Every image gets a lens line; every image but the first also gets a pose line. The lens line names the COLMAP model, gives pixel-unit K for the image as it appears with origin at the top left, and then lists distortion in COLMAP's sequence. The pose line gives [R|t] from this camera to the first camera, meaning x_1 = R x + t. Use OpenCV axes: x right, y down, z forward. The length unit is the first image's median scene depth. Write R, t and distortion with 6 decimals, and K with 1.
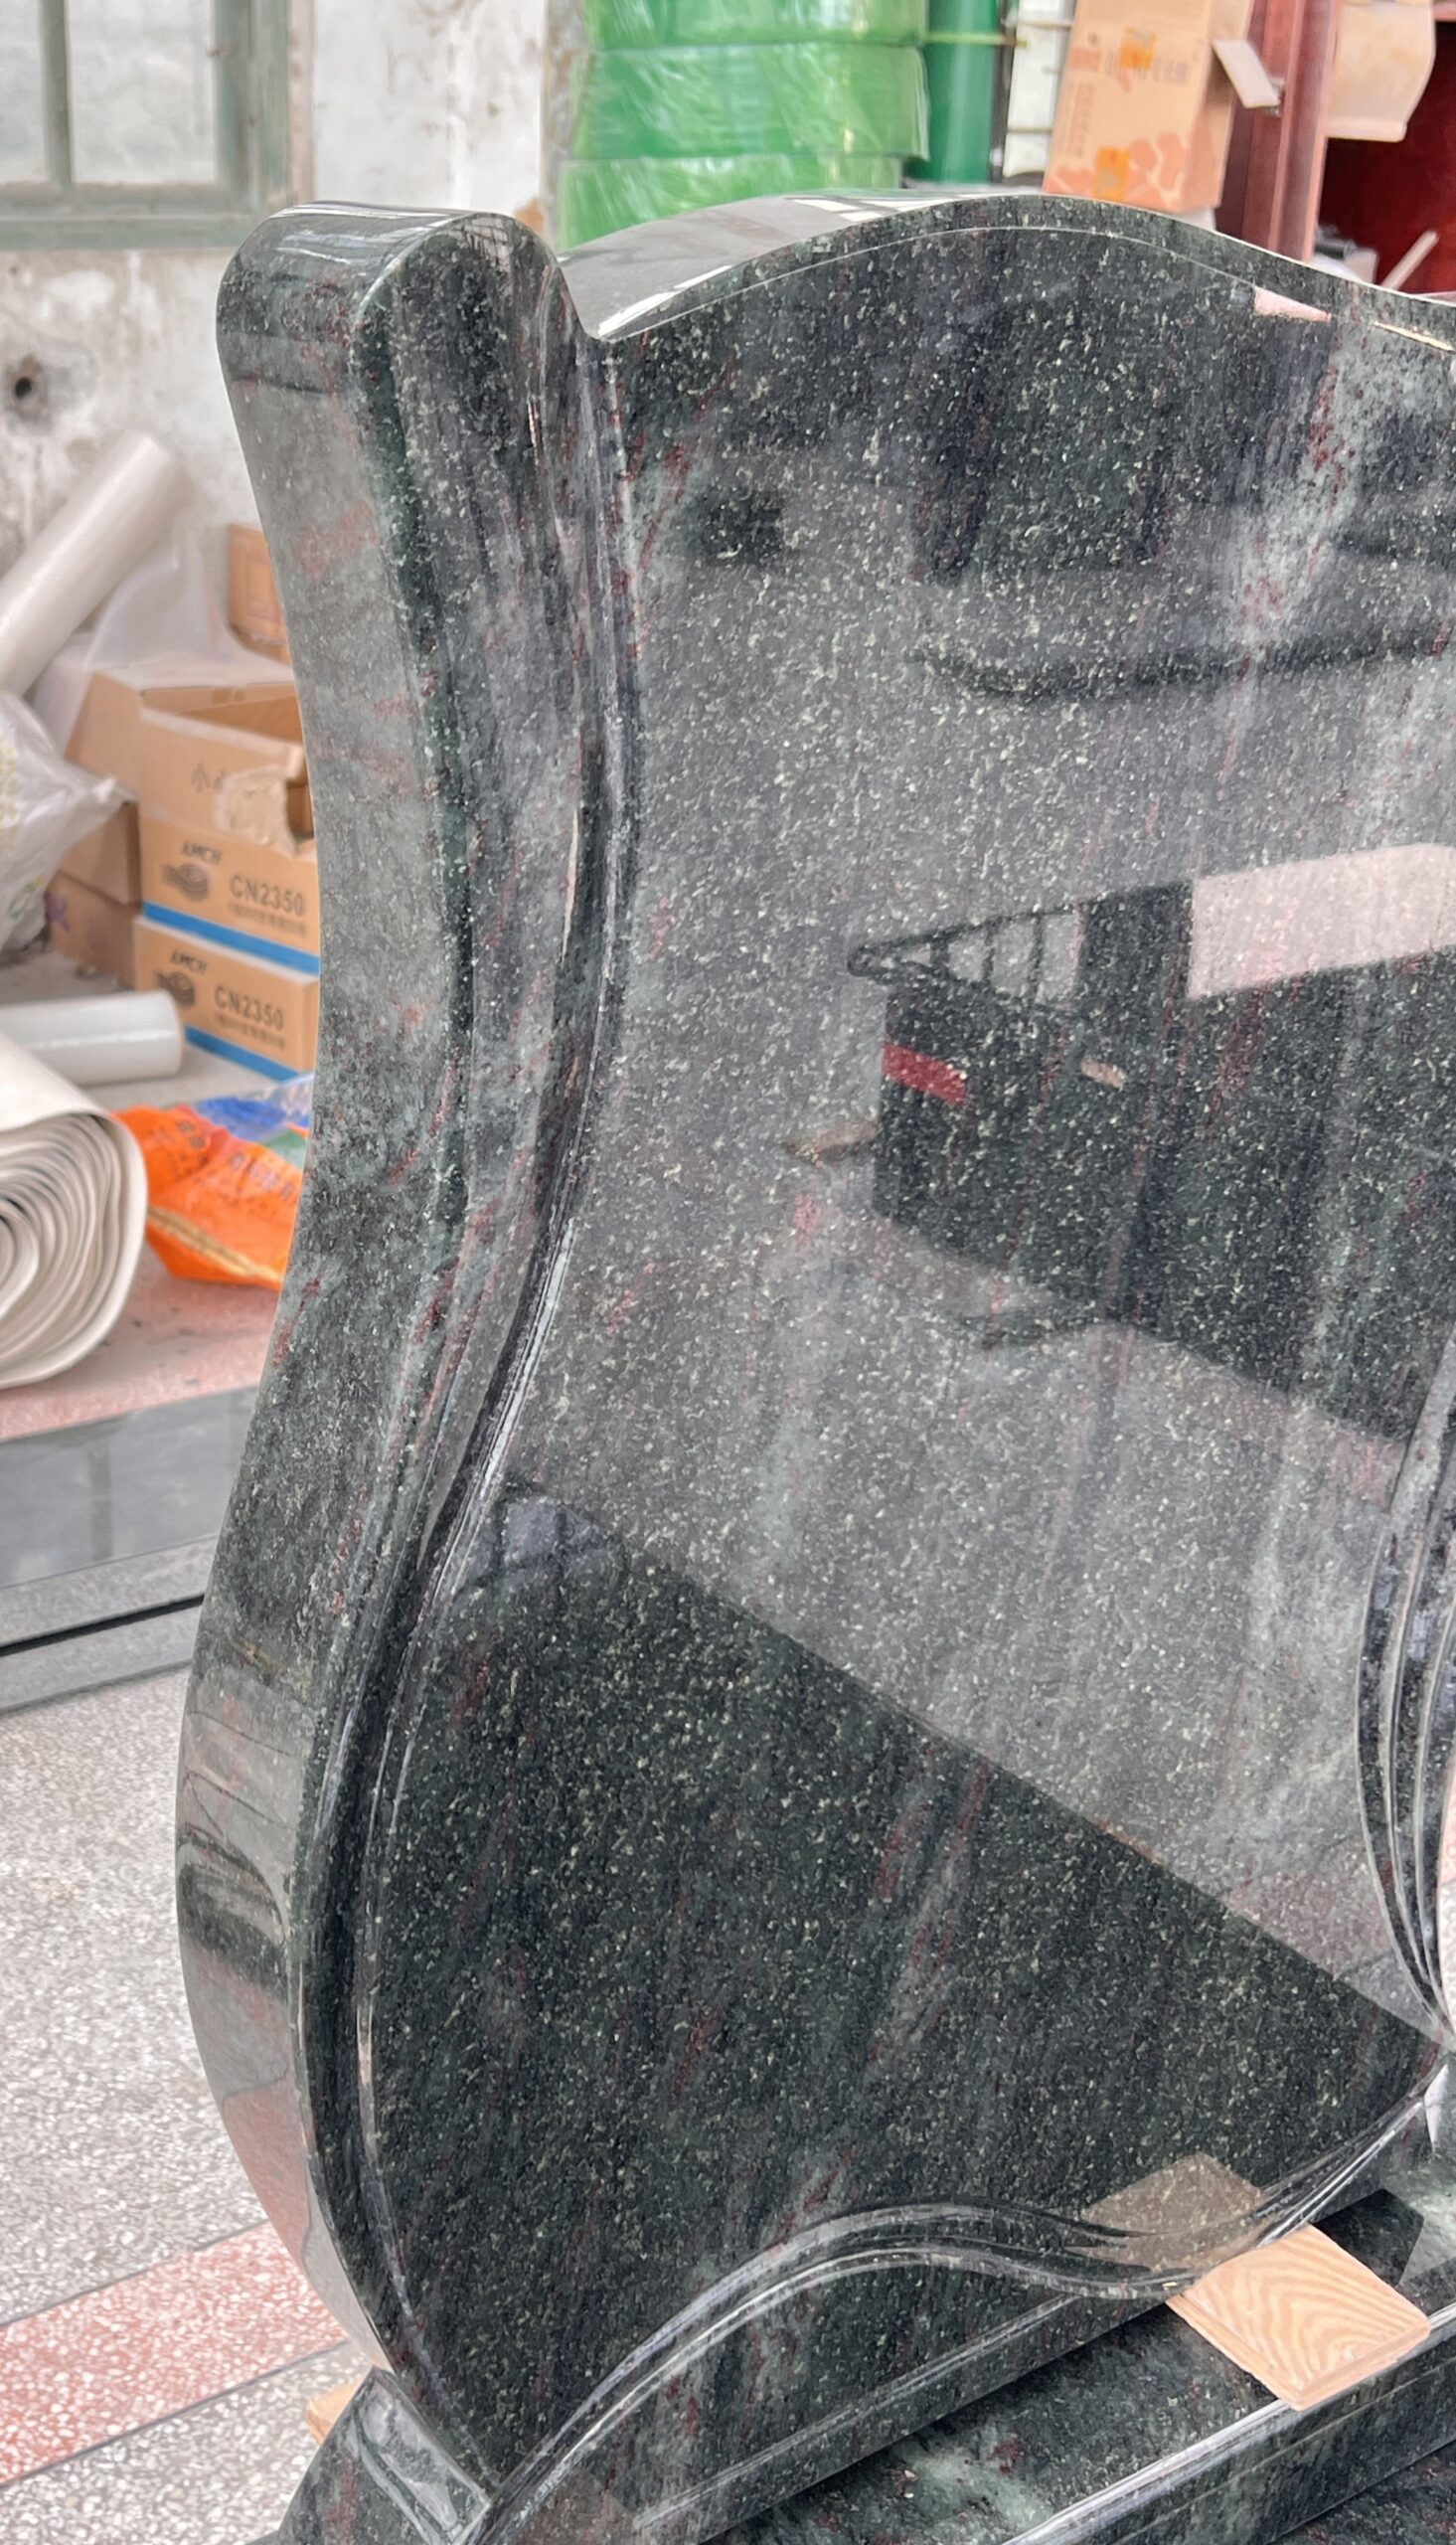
lens RADIAL K [[2985.6, 0, 475.3], [0, 2985.6, 1281.3], [0, 0, 1]] dist [0.167674, -0.545033]
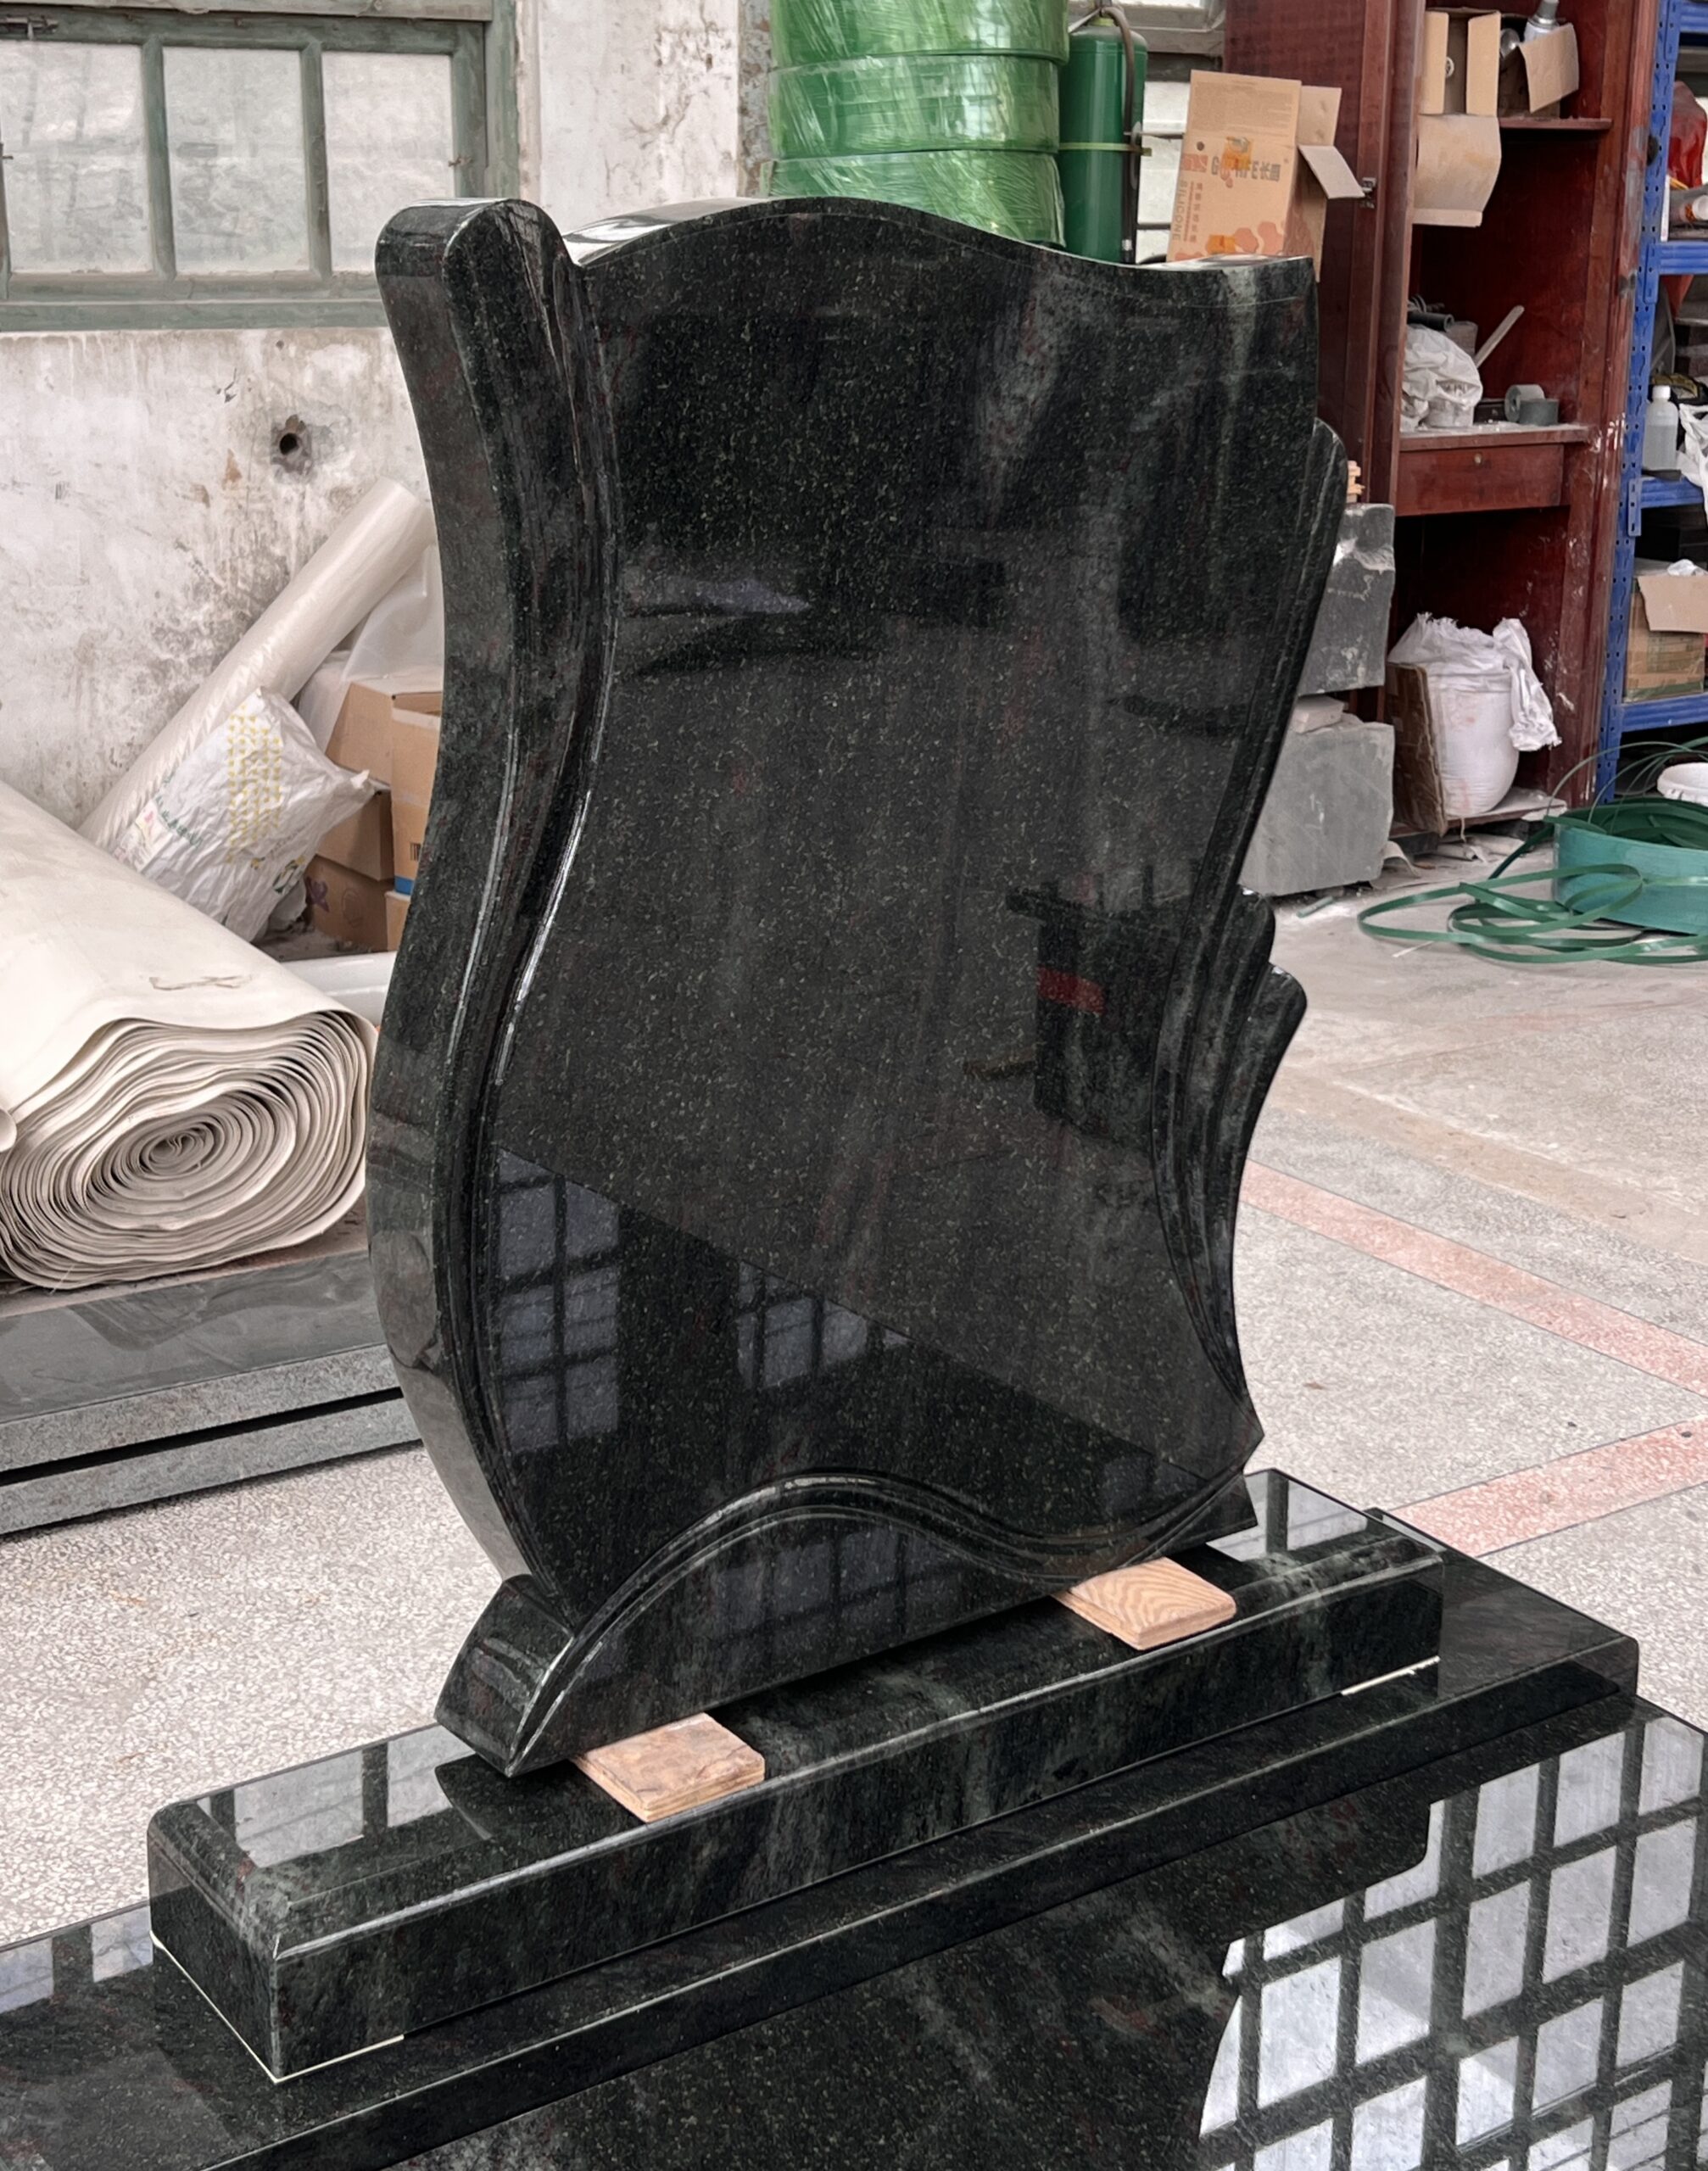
lens RADIAL K [[3057.4, 0, 892.3], [0, 3057.4, 968.7], [0, 0, 1]] dist [0.214034, -0.741331]
pose [[0.998879, -0.018705, 0.043473, 0.102943], [0.024410, 0.990592, -0.134653, 0.273614], [-0.040545, 0.135563, 0.989939, -0.603619]]
